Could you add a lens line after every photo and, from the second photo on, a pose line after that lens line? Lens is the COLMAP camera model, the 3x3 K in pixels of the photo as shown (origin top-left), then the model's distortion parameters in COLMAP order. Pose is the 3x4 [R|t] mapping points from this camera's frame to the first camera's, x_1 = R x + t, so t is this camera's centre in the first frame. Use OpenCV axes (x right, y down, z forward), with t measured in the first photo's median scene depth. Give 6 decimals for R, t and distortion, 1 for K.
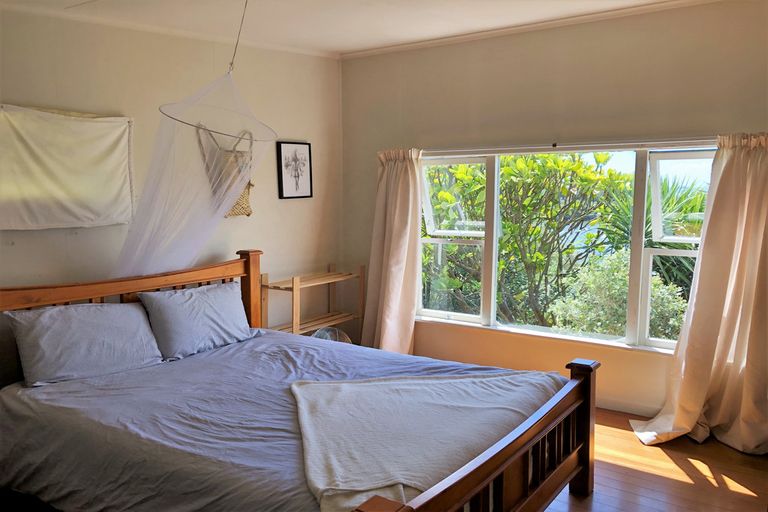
lens RADIAL K [[647.3, 0, 384.0], [0, 647.3, 256.0], [0, 0, 1]] dist [0.003775, 0.010057]
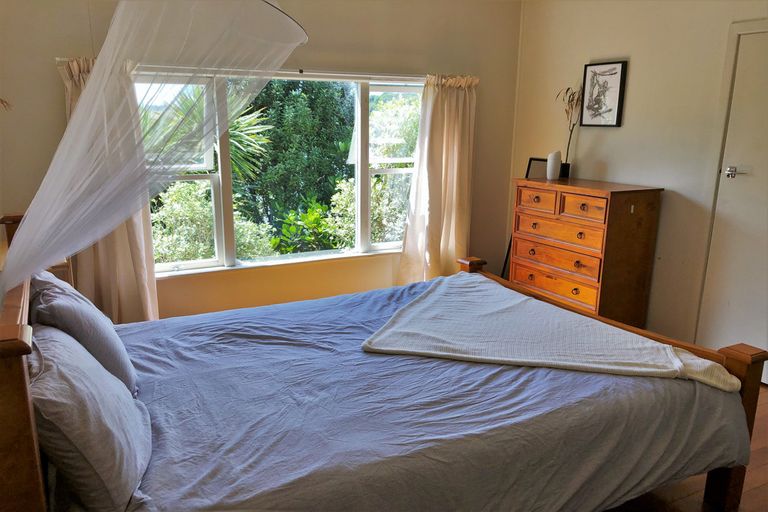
lens RADIAL K [[634.1, 0, 382.8], [0, 634.1, 285.4], [0, 0, 1]] dist [0.032922, 0.000967]
pose [[0.442418, -0.223358, 0.868549, -0.805593], [0.084996, 0.974572, 0.207328, -0.054376], [-0.892772, -0.017902, 0.450153, 0.569132]]
